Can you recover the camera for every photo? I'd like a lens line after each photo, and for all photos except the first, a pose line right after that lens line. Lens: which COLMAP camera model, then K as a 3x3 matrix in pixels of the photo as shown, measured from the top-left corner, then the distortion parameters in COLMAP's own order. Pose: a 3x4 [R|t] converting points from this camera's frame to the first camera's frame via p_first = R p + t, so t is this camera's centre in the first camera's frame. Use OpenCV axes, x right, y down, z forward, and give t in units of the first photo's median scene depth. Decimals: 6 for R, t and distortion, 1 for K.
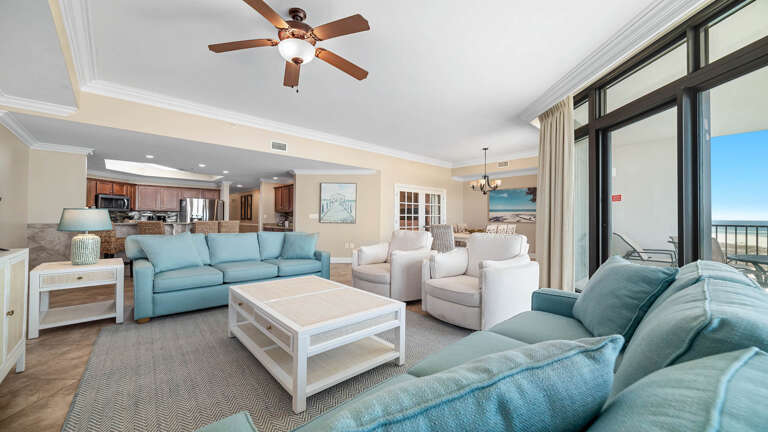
lens RADIAL K [[295.5, 0, 383.4], [0, 295.5, 215.6], [0, 0, 1]] dist [-0.001204, -0.000025]
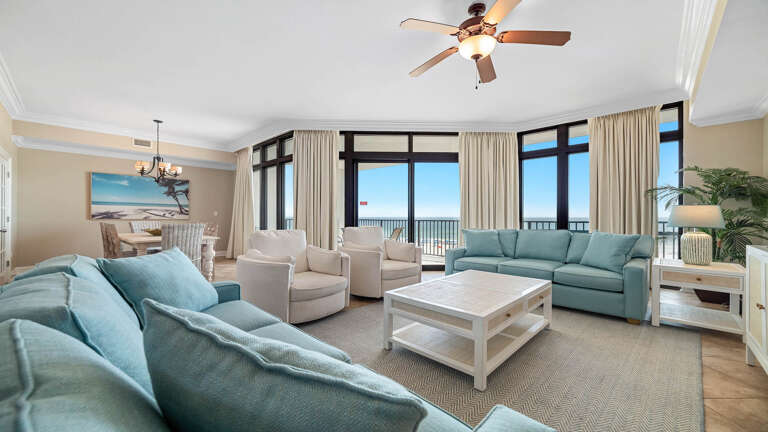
lens RADIAL K [[295.5, 0, 384.2], [0, 295.5, 220.2], [0, 0, 1]] dist [-0.001204, -0.000025]
pose [[-0.064752, -0.010581, 0.997845, -0.382609], [-0.013697, 0.999859, 0.009714, 0.008506], [-0.997807, -0.013038, -0.064888, 0.413607]]
